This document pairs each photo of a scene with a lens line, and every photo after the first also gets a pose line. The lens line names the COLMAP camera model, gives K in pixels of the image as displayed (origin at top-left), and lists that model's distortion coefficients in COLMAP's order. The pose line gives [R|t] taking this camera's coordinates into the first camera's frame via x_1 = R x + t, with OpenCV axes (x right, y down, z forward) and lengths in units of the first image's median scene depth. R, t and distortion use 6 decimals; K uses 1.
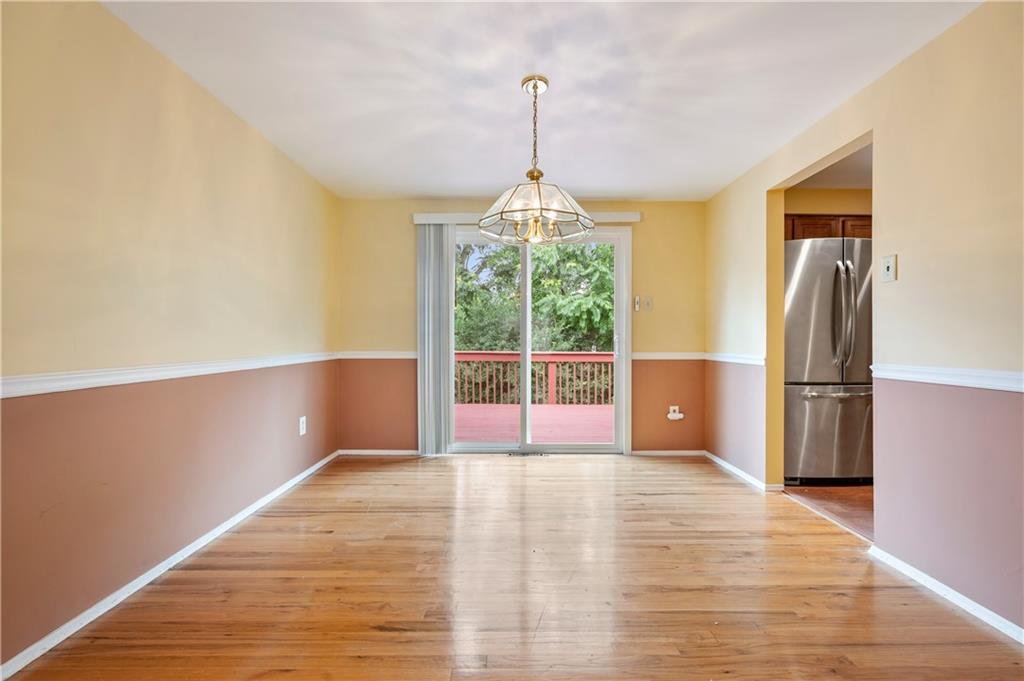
lens RADIAL K [[431.7, 0, 515.2], [0, 431.7, 342.9], [0, 0, 1]] dist [-0.001228, -0.000305]
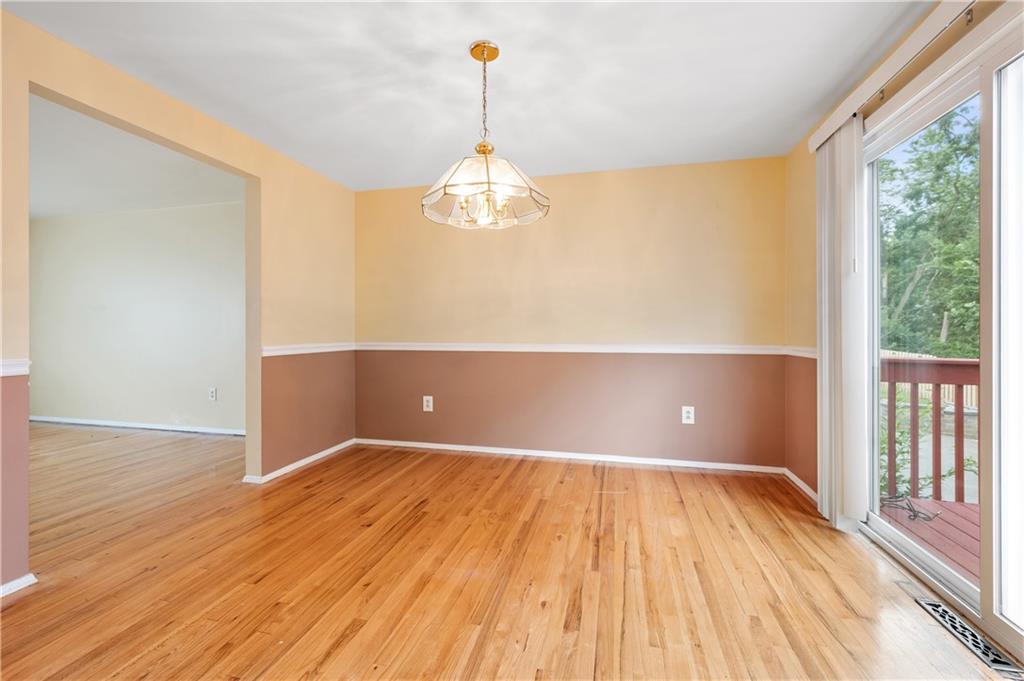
lens RADIAL K [[431.7, 0, 512.5], [0, 431.7, 331.3], [0, 0, 1]] dist [-0.001228, -0.000305]
pose [[-0.234808, 0.002737, -0.972038, 0.747913], [-0.017369, 0.999825, 0.007011, -0.008462], [0.971887, 0.018530, -0.234719, 1.038849]]
